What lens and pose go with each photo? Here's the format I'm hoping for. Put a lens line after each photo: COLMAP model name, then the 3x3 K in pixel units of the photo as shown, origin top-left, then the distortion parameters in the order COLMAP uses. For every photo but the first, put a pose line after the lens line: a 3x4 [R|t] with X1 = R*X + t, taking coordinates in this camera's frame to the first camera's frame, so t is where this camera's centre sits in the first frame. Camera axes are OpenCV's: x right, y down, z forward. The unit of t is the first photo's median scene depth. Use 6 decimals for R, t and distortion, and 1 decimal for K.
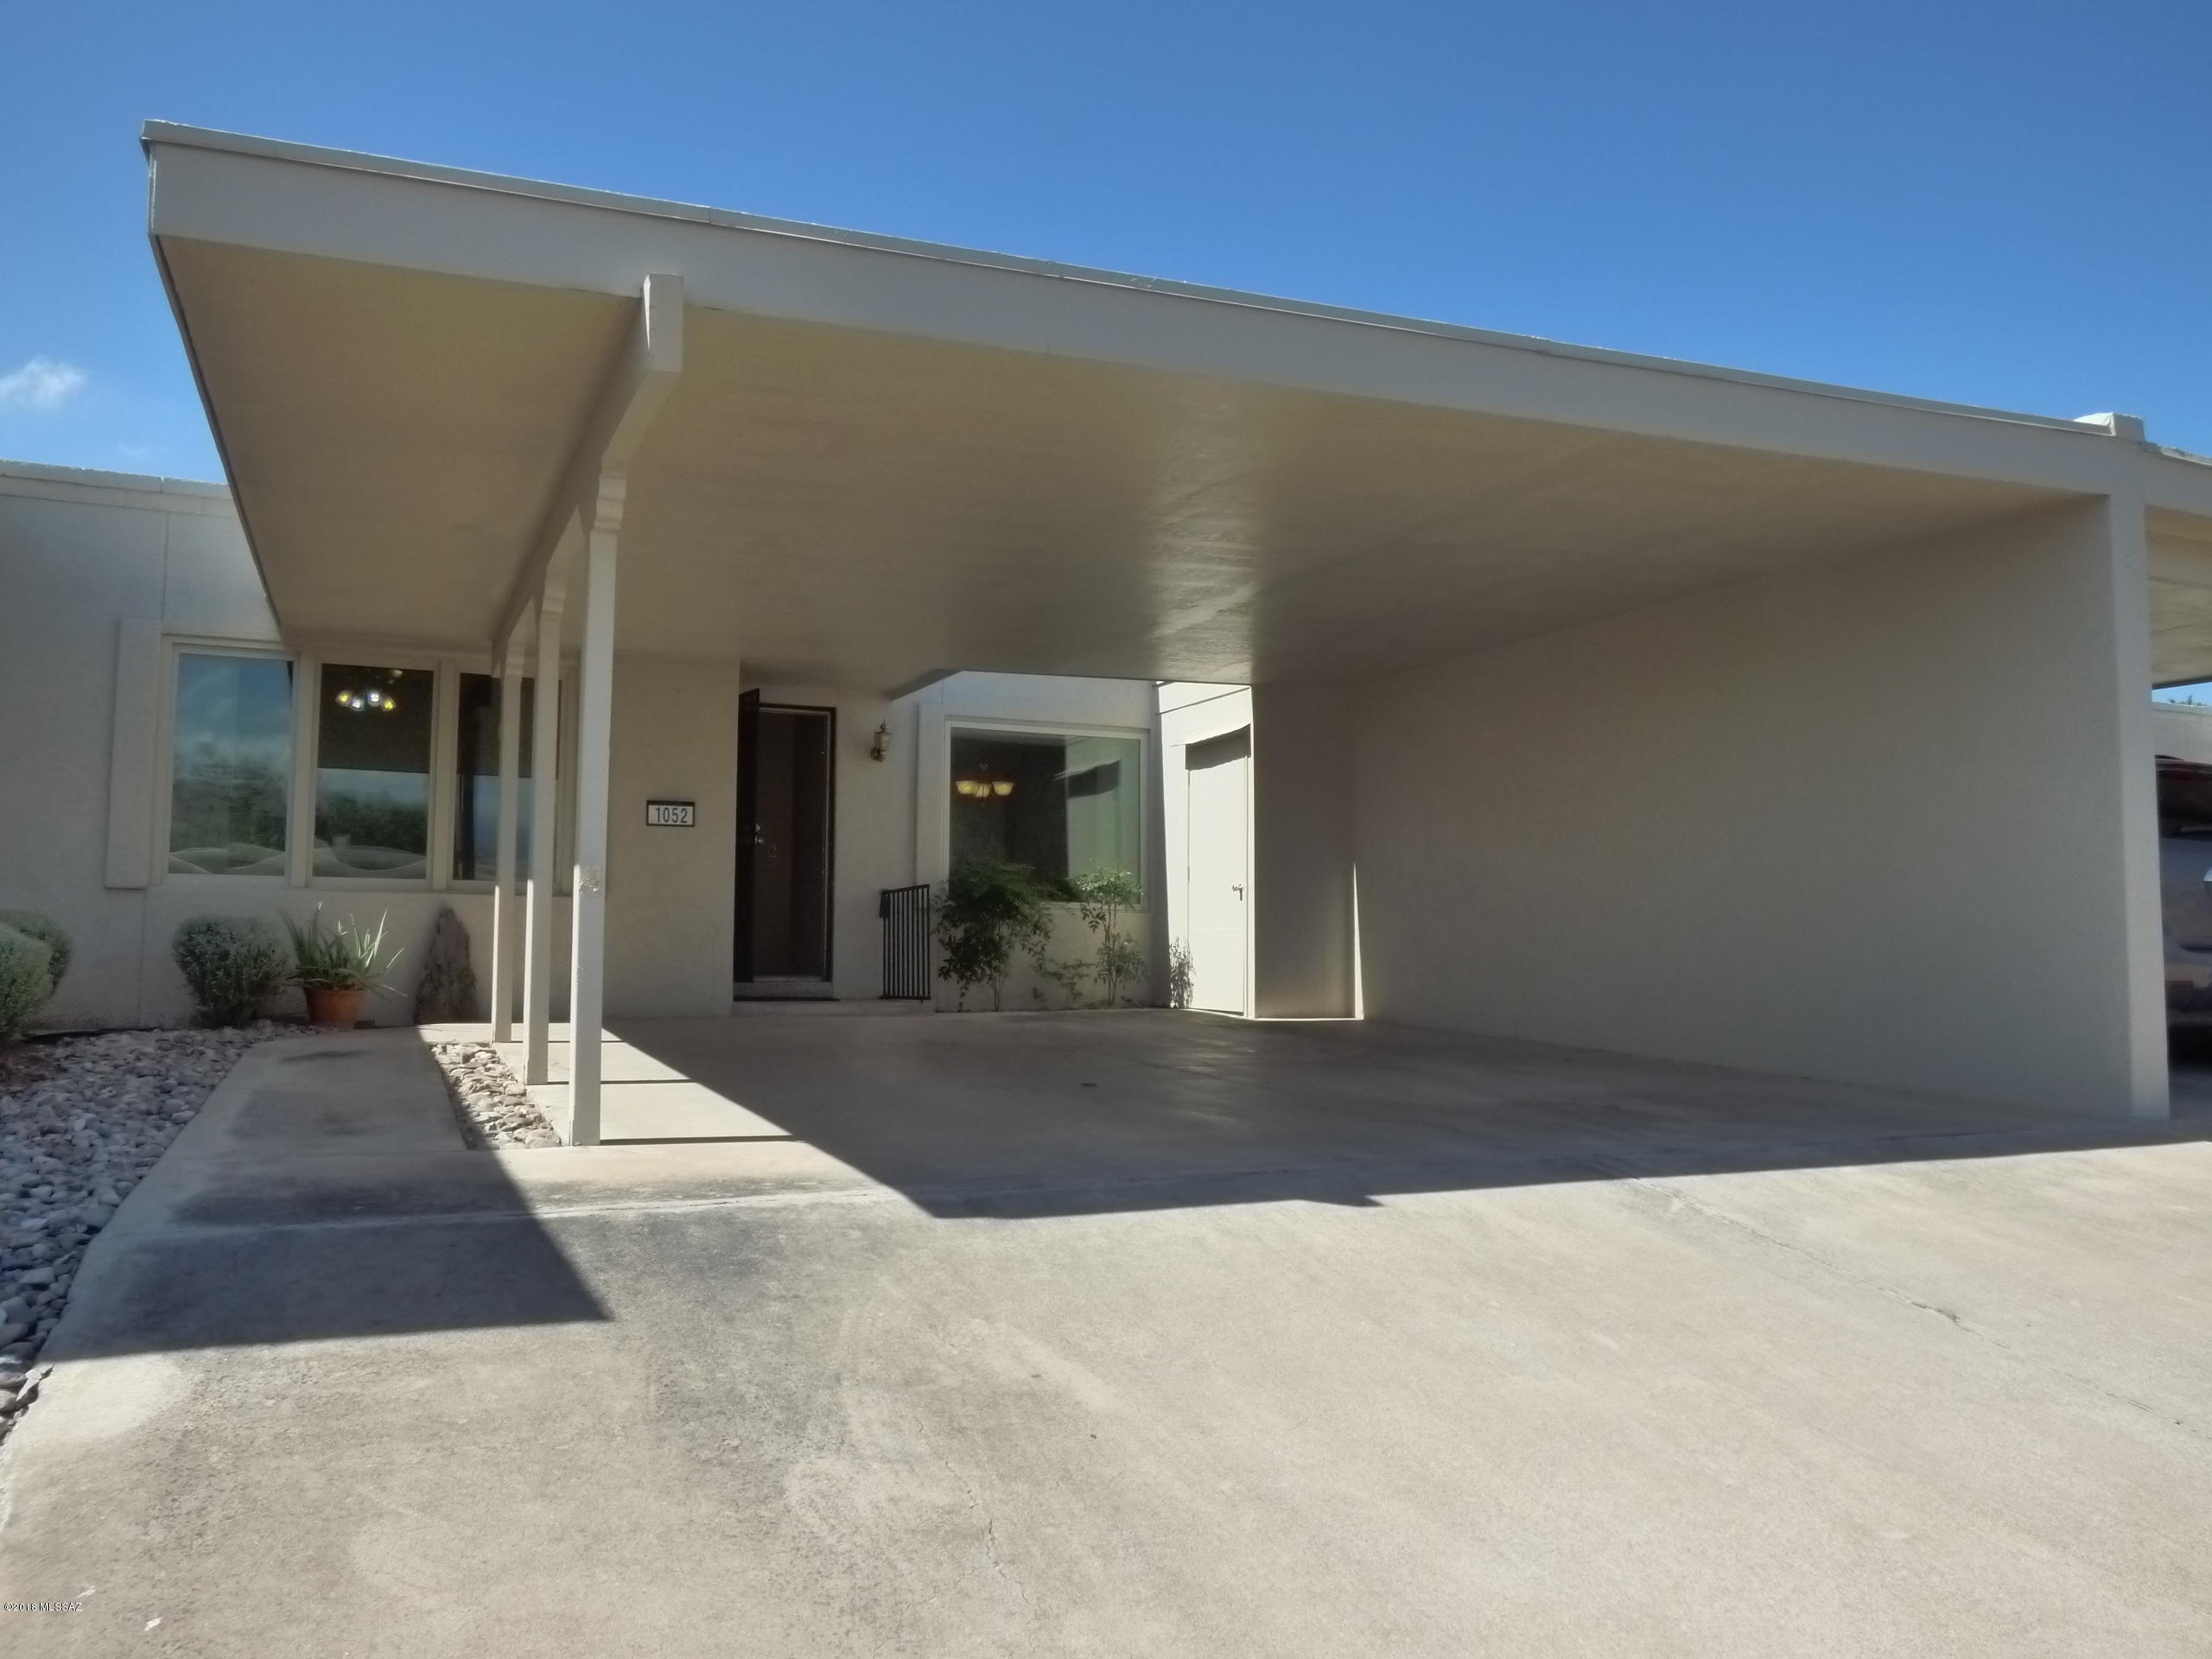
lens RADIAL K [[1678.0, 0, 1104.9], [0, 1678.0, 826.7], [0, 0, 1]] dist [-0.000796, -0.000138]
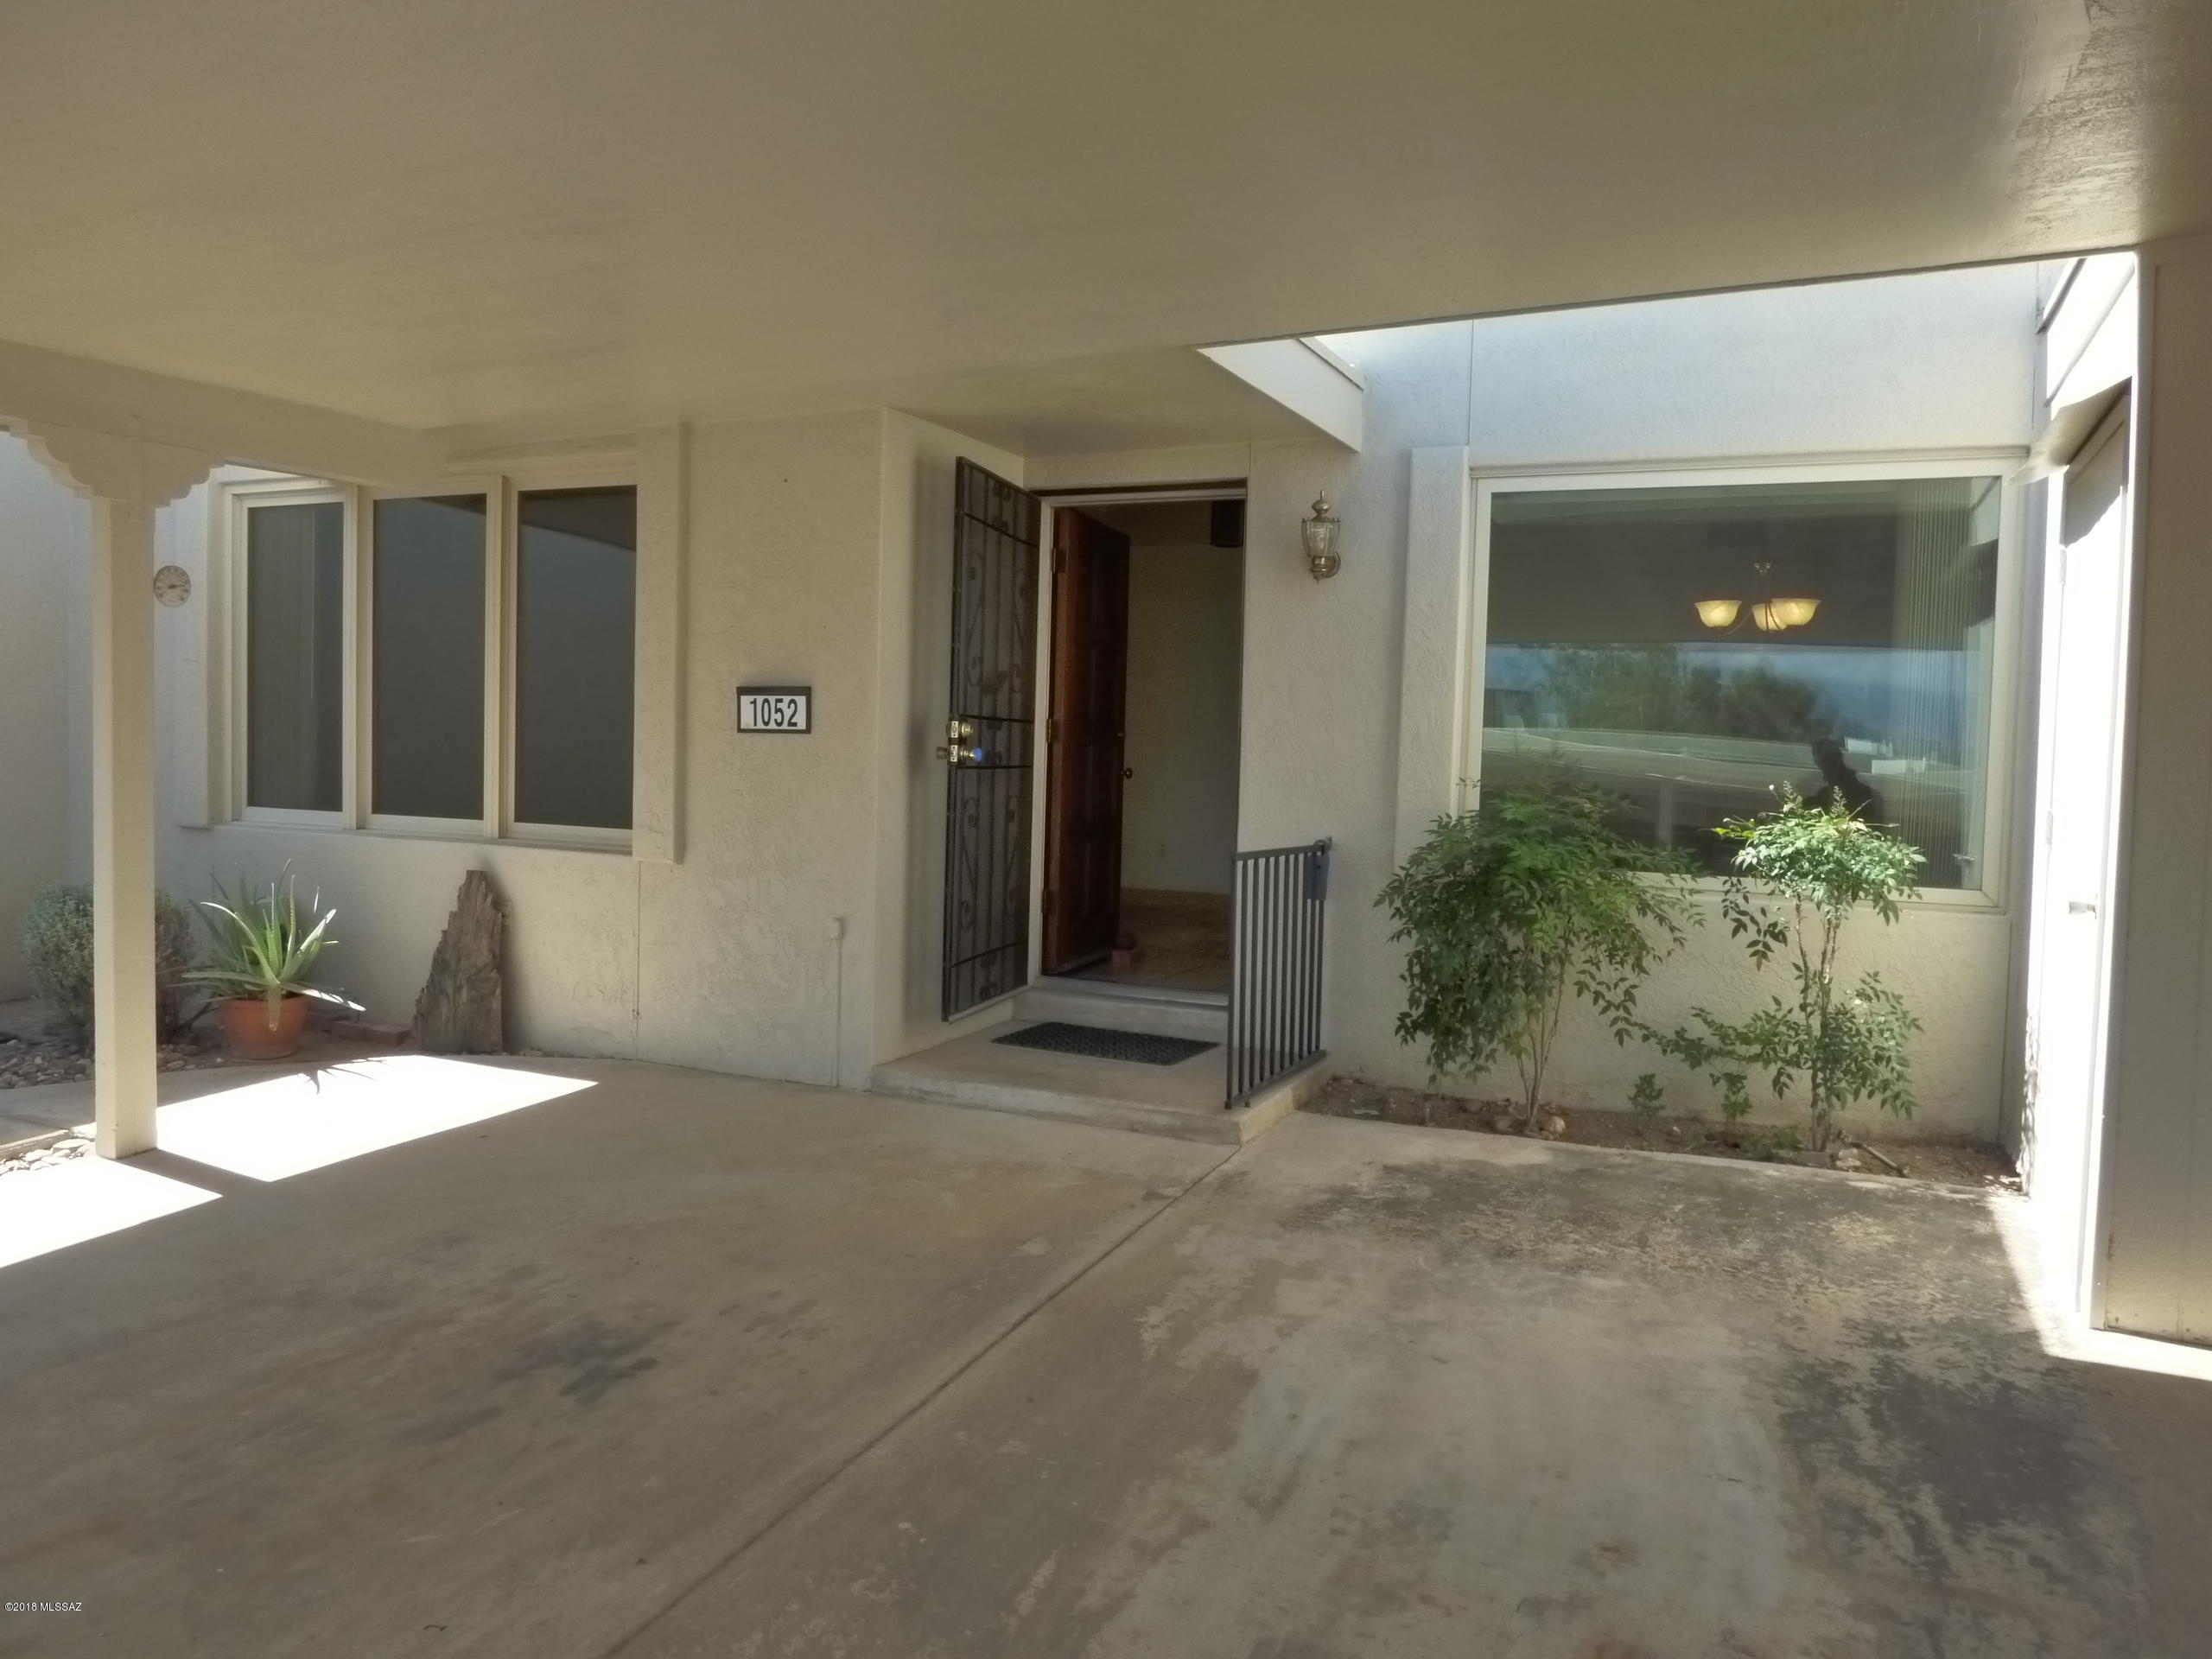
lens RADIAL K [[1579.2, 0, 1105.9], [0, 1579.2, 827.0], [0, 0, 1]] dist [0.000667, -0.000968]
pose [[0.670280, 0.049639, -0.740446, 0.195209], [0.033957, 0.994664, 0.097421, -0.016126], [0.741331, -0.090443, 0.665017, 0.731736]]
